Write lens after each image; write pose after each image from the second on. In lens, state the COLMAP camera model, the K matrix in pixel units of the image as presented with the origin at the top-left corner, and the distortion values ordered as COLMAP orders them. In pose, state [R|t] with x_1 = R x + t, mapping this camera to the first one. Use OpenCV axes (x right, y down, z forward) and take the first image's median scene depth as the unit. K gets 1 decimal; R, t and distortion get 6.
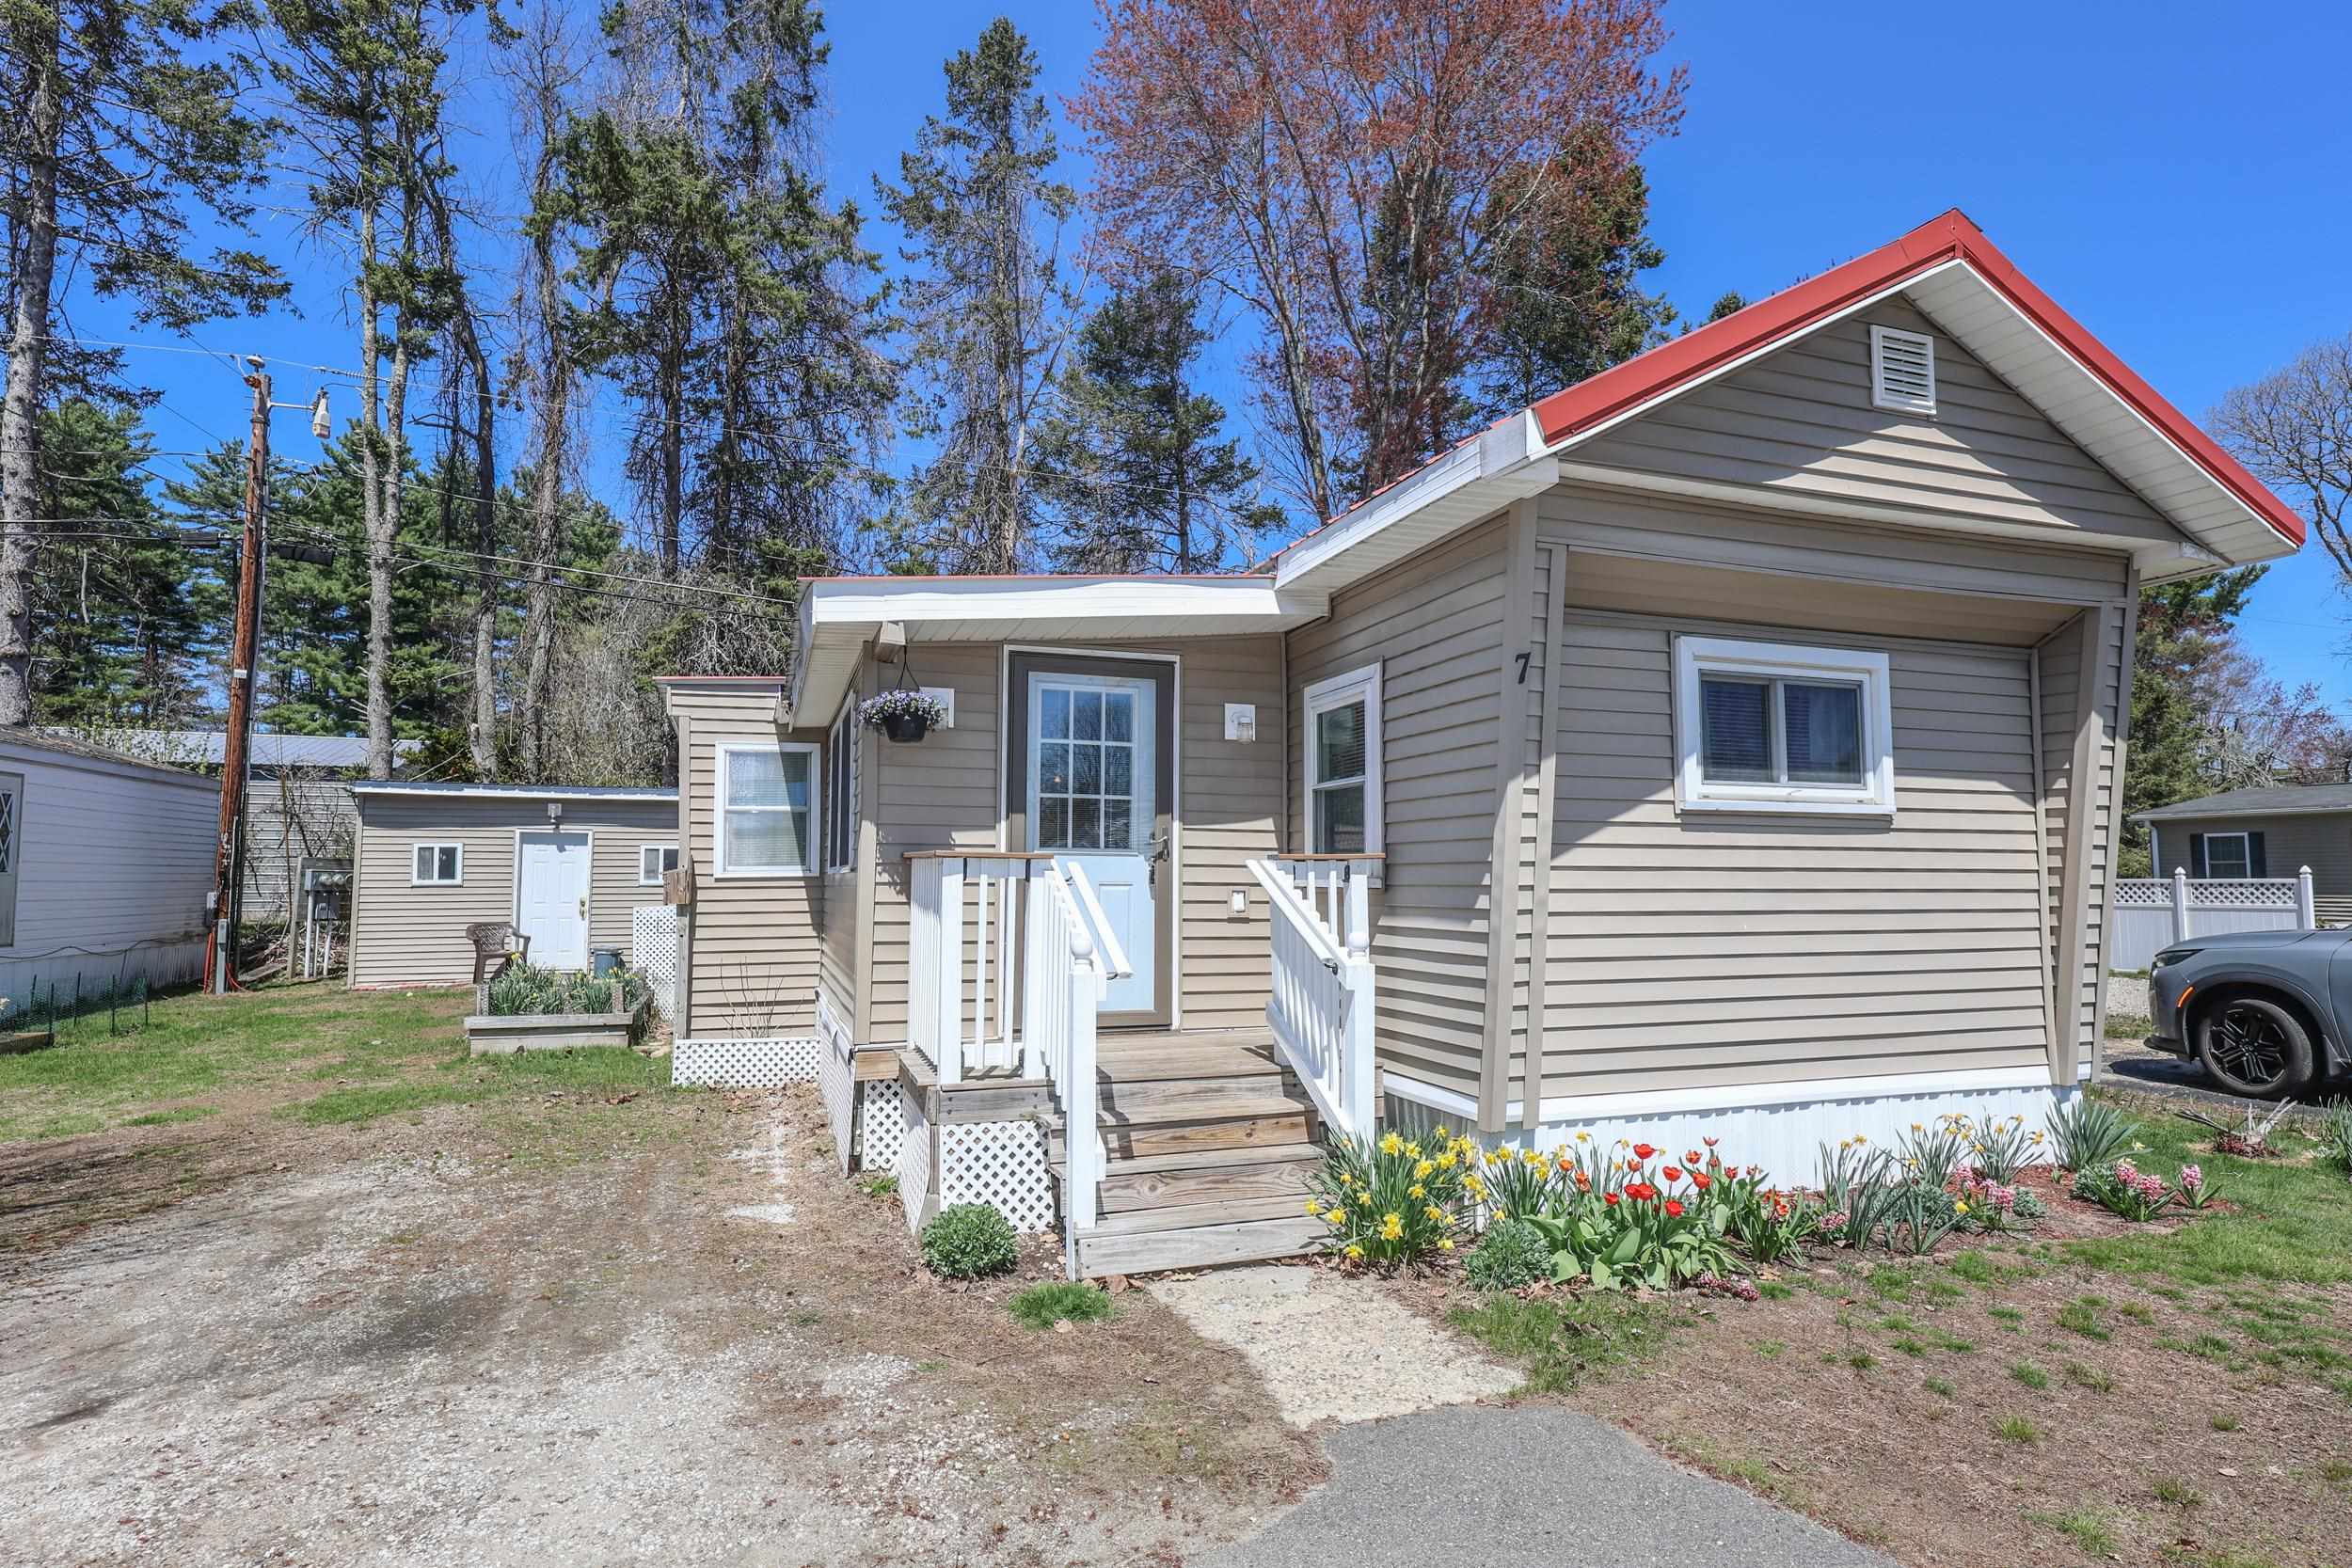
lens RADIAL K [[1207.8, 0, 1176.0], [0, 1207.8, 784.0], [0, 0, 1]] dist [-0.005257, 0.000574]
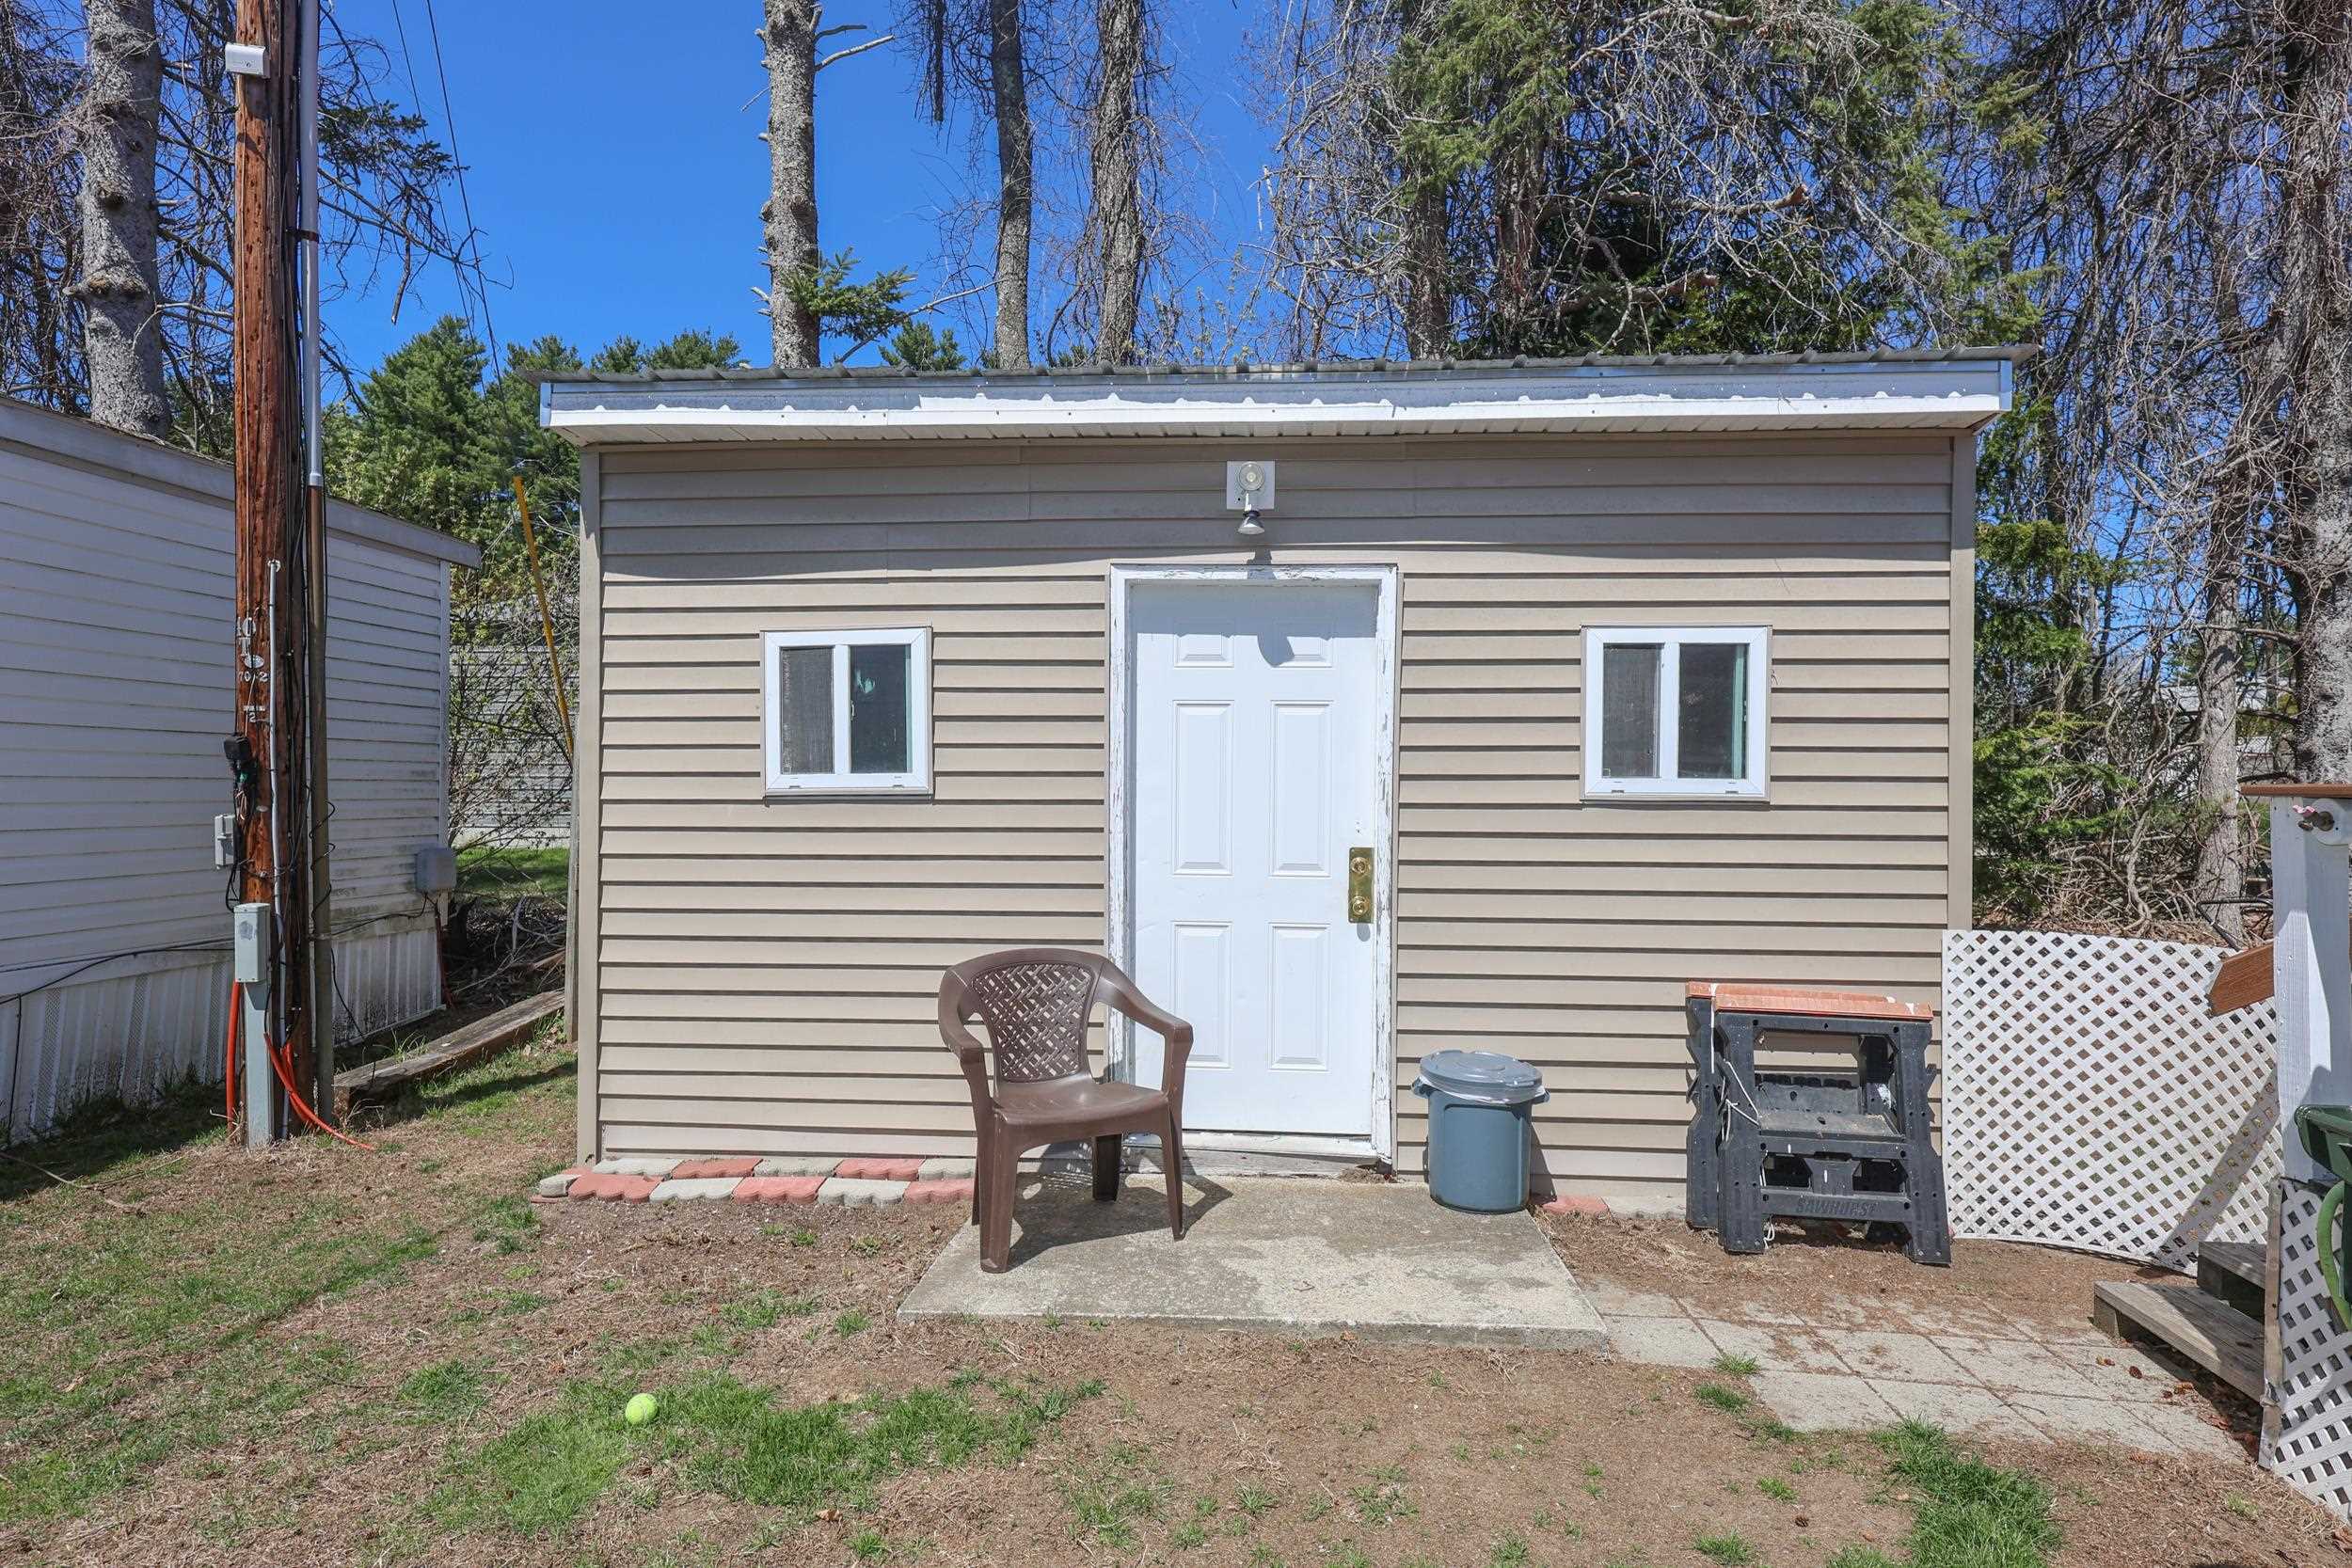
lens RADIAL K [[1213.5, 0, 1176.0], [0, 1213.5, 784.0], [0, 0, 1]] dist [-0.001946, -0.000075]
pose [[0.919138, 0.006899, -0.393875, -0.444933], [0.024093, 0.996990, 0.073685, 0.064323], [0.393198, -0.077217, 0.916206, 0.788061]]
